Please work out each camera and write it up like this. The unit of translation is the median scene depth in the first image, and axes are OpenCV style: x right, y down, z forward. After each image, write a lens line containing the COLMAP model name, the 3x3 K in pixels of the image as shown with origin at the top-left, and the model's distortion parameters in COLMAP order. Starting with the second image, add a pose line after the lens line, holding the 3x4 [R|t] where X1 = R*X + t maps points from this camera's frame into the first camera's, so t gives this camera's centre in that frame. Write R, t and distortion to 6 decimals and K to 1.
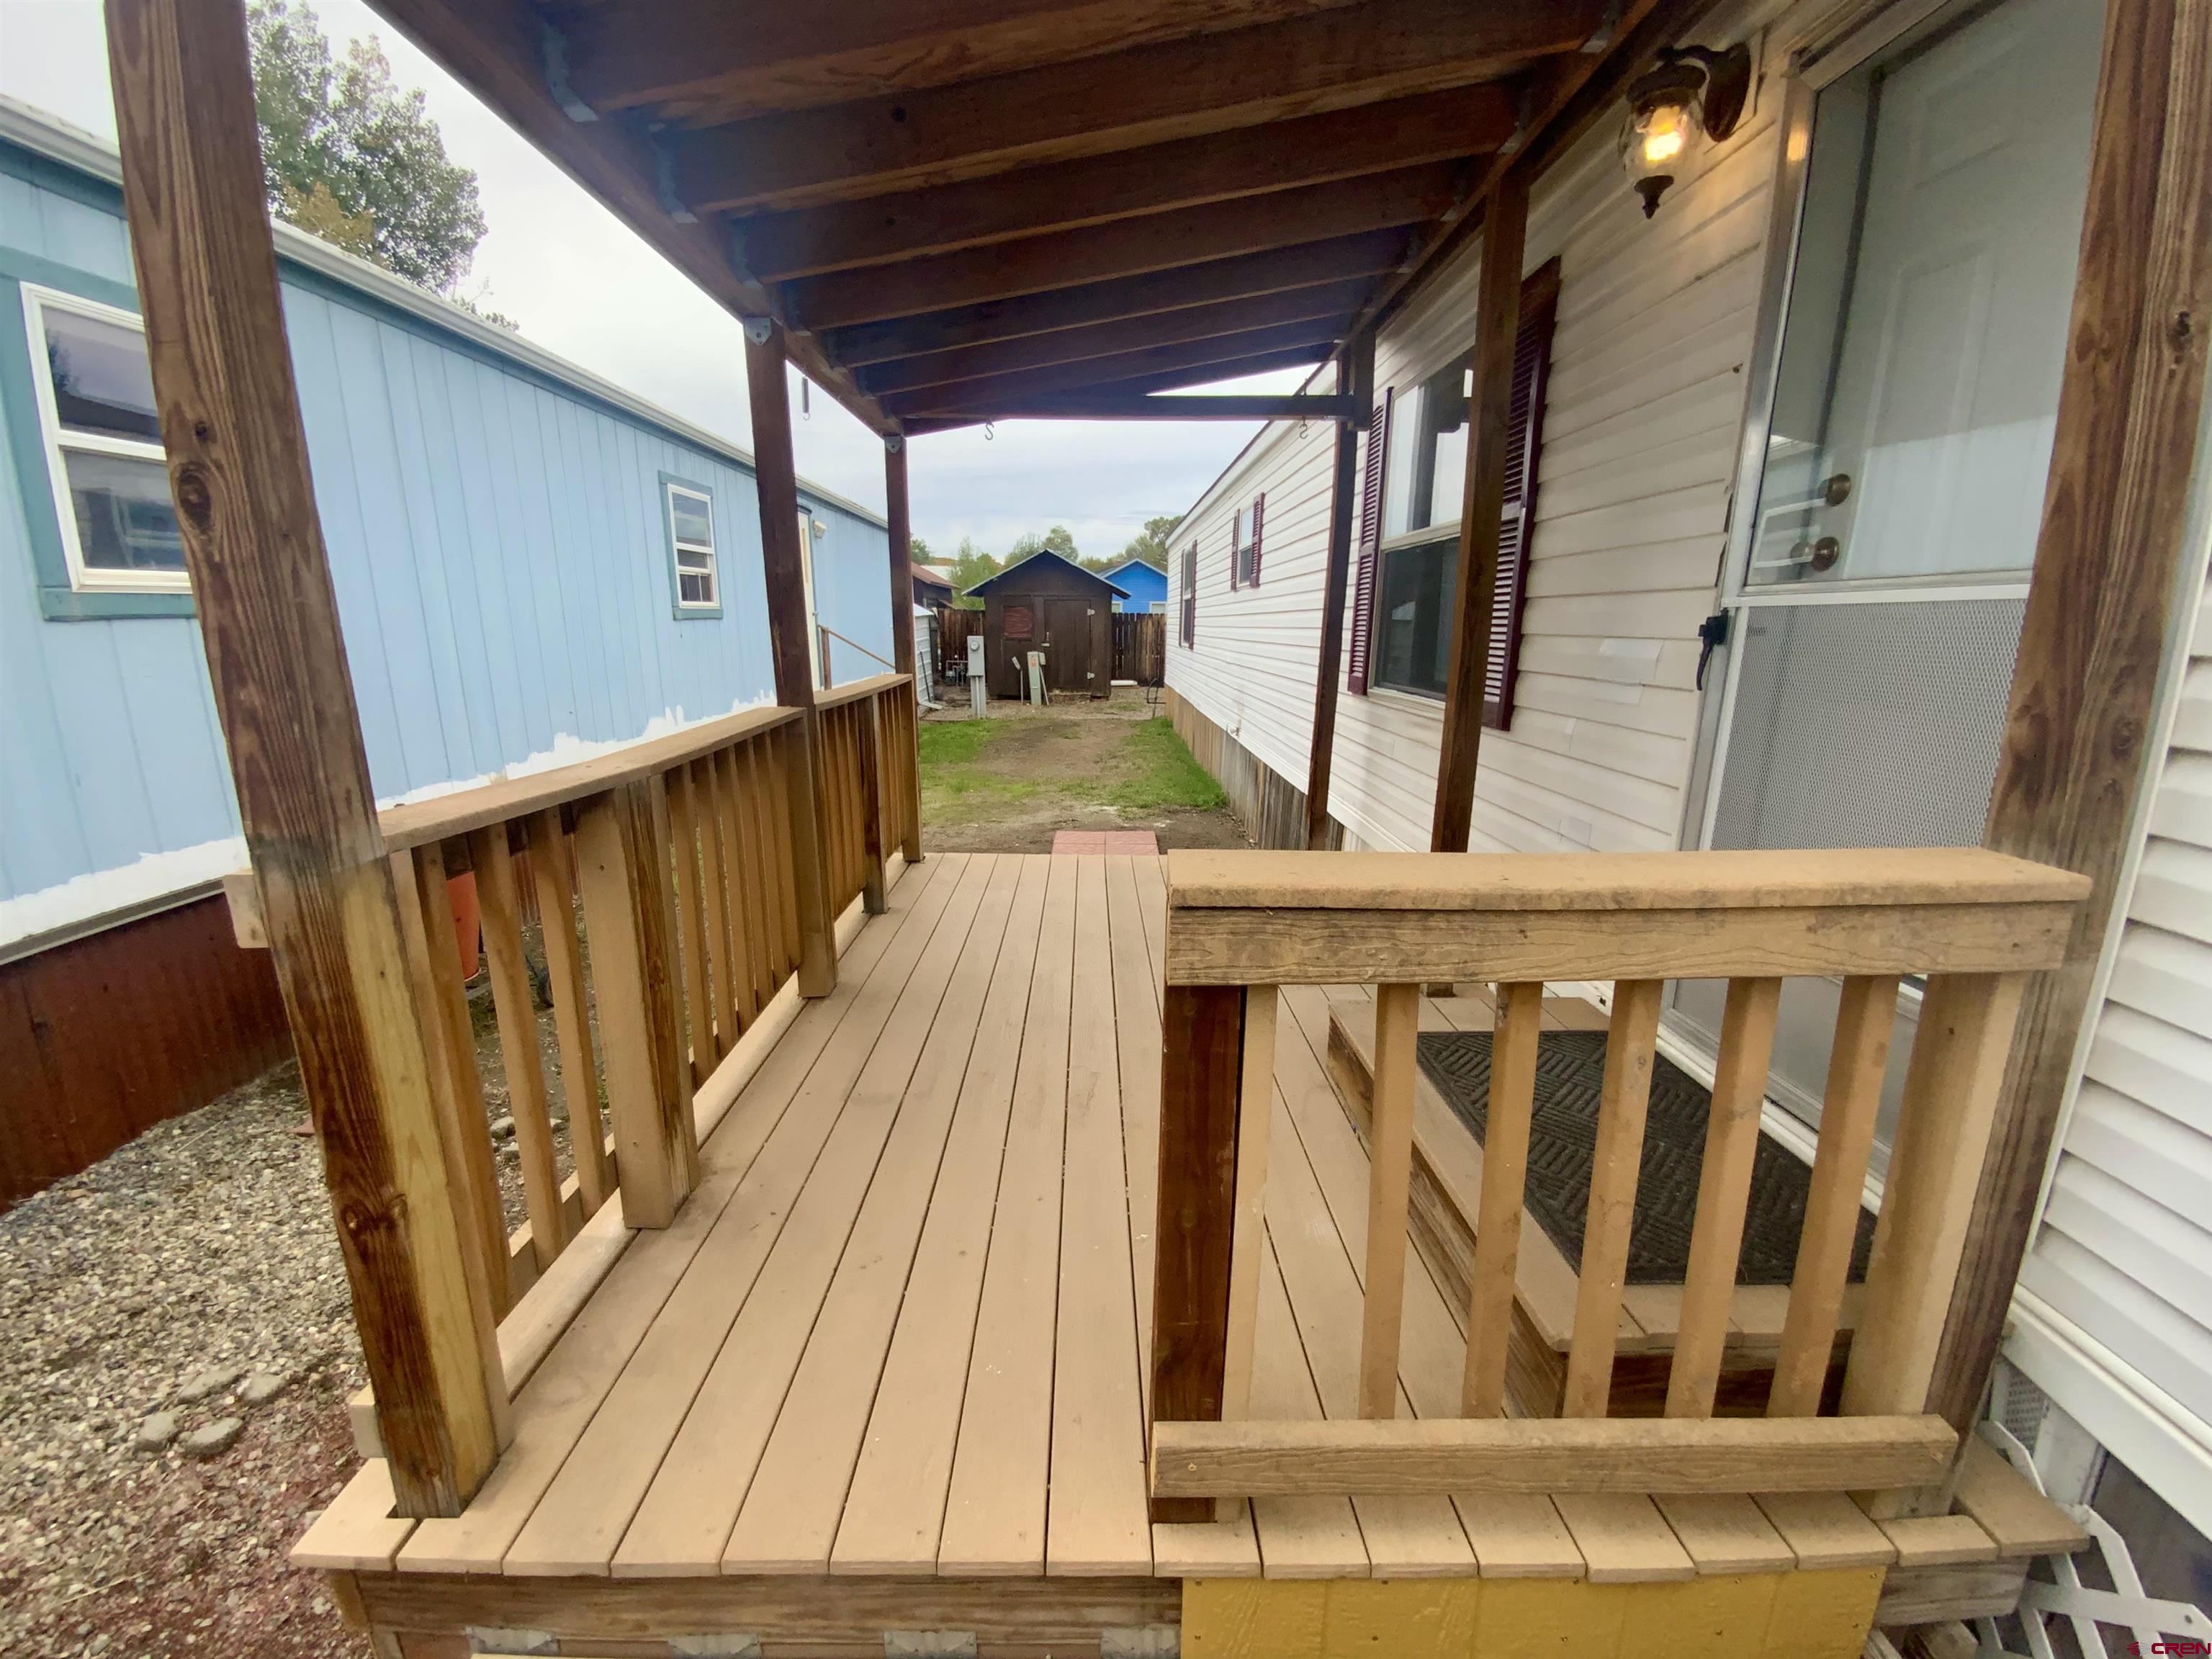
lens RADIAL K [[906.5, 0, 1106.0], [0, 906.5, 829.5], [0, 0, 1]] dist [0.001002, 0.000125]
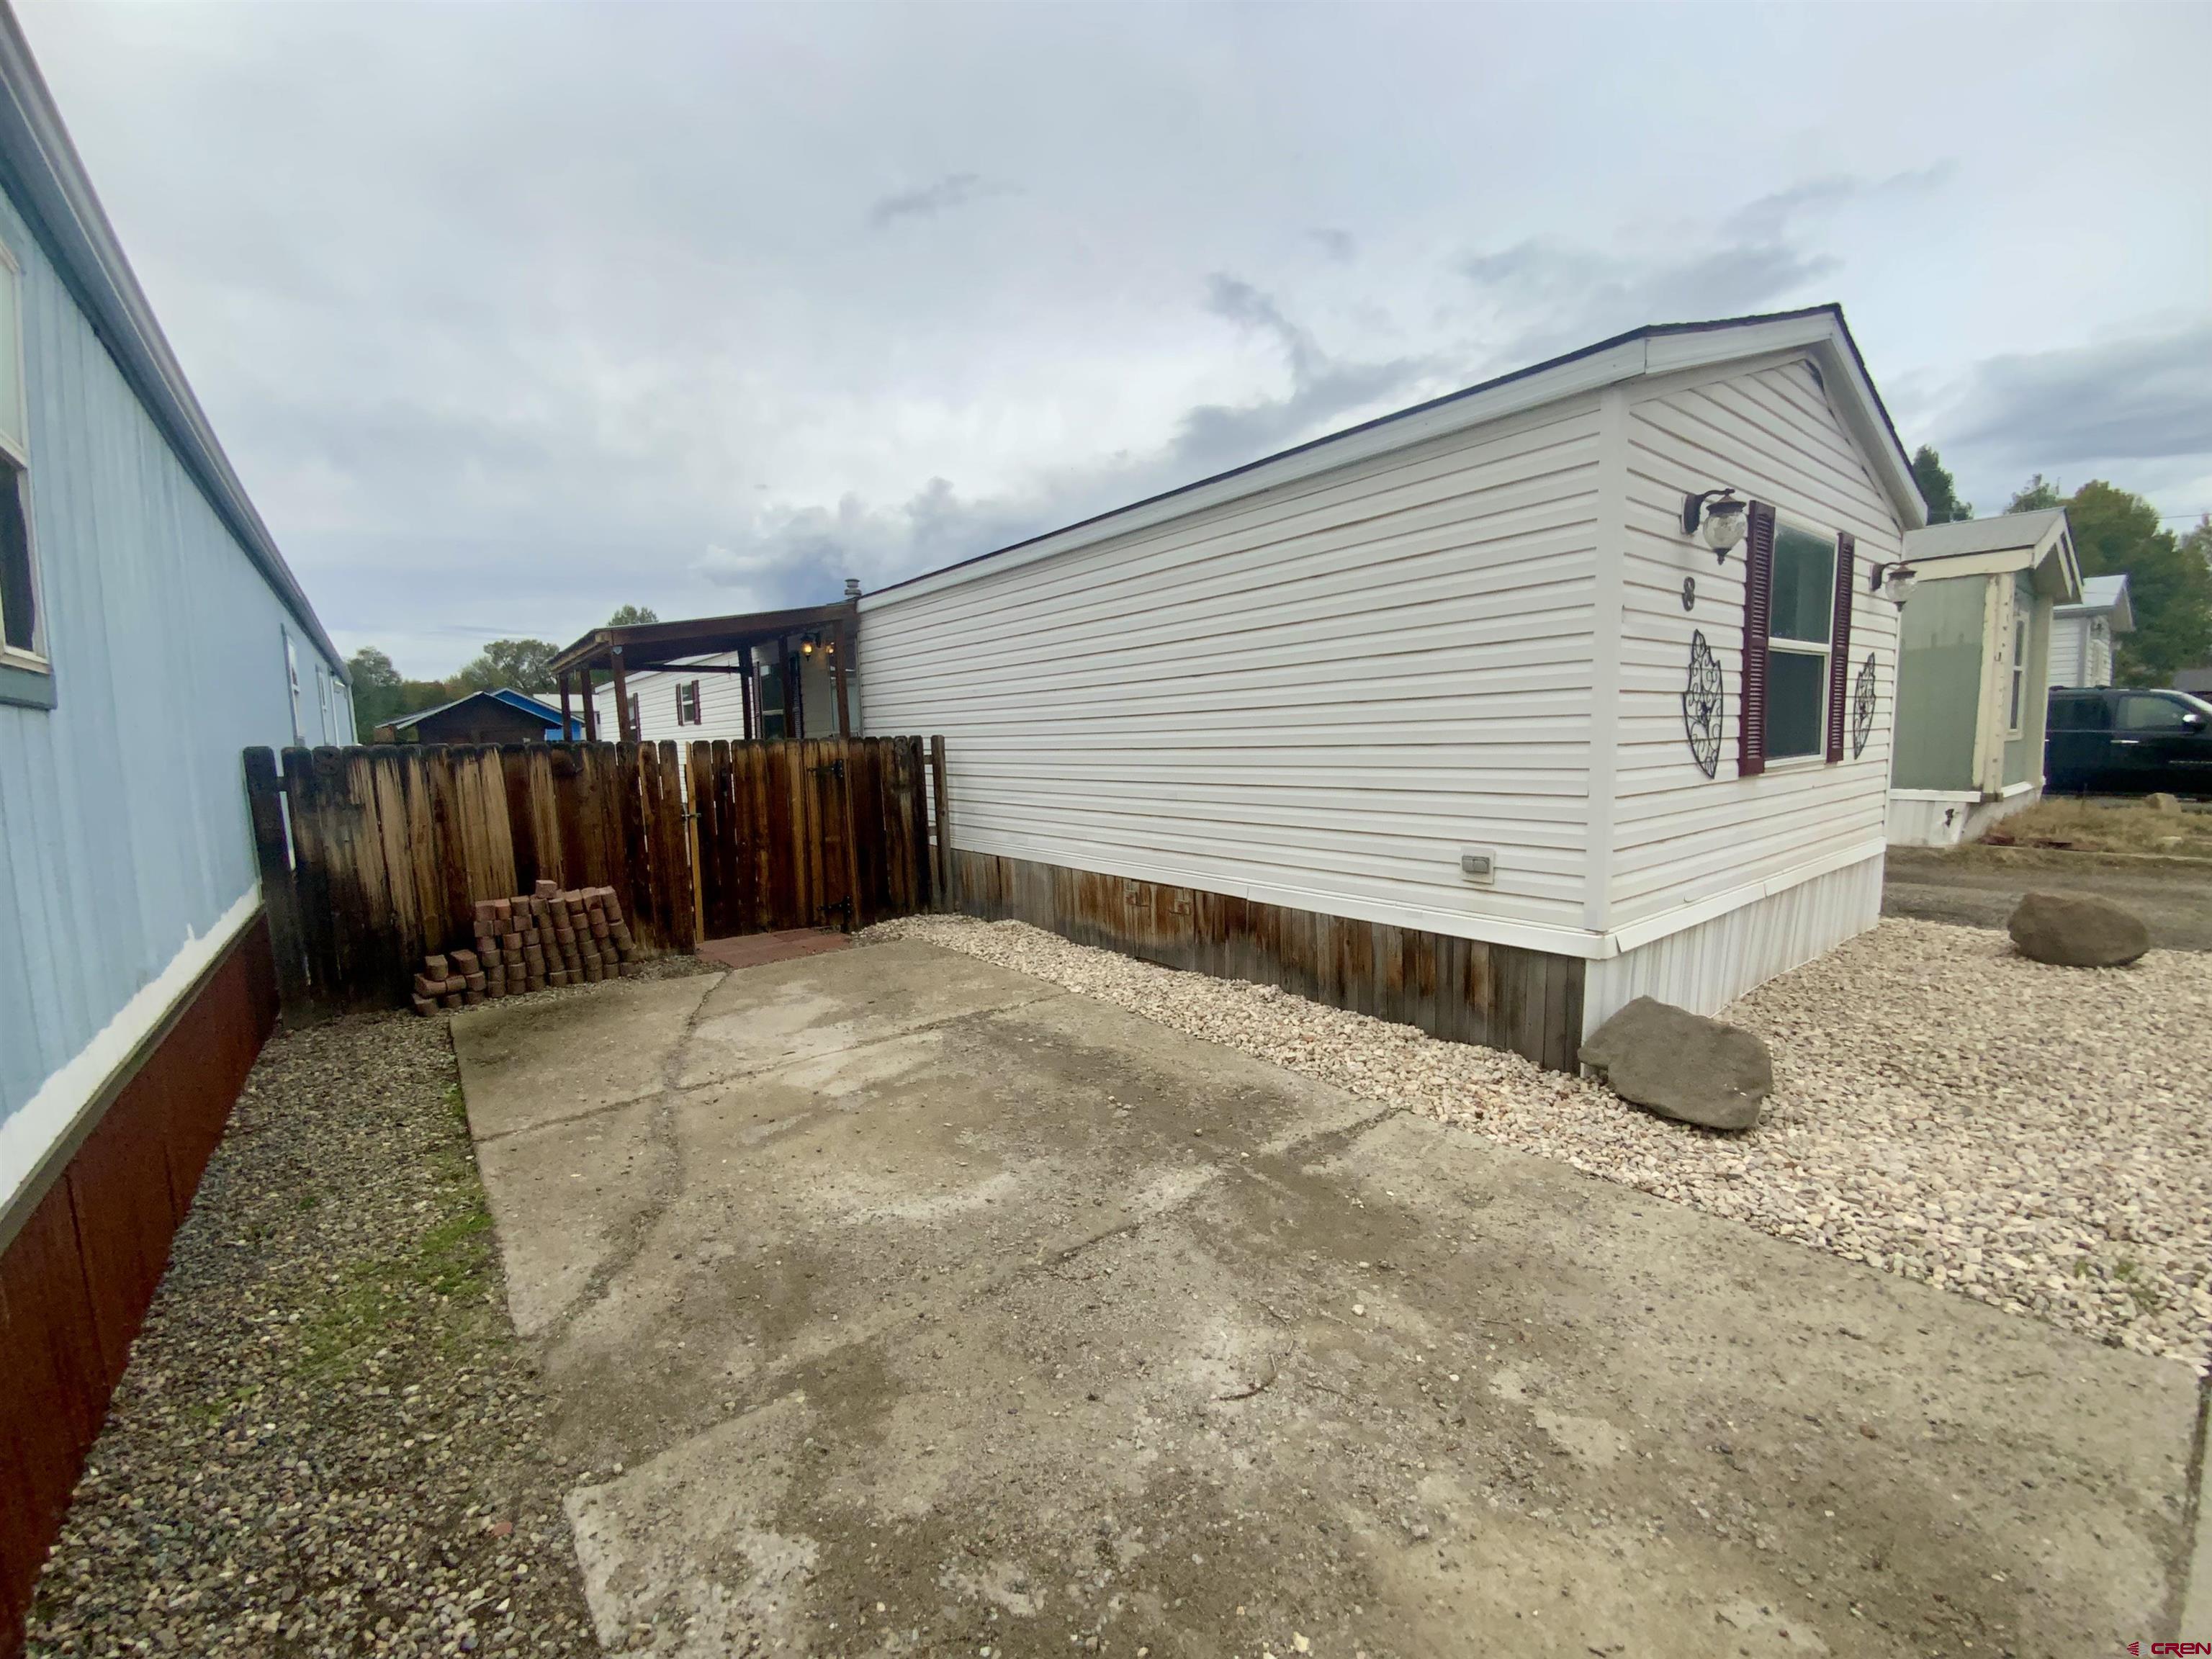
lens RADIAL K [[890.8, 0, 1106.0], [0, 890.8, 829.5], [0, 0, 1]] dist [0.034097, -0.025286]
pose [[0.790529, -0.094999, 0.605011, -0.442258], [0.169295, 0.983298, -0.066809, 0.320791], [-0.588560, 0.155240, 0.793409, -1.385282]]
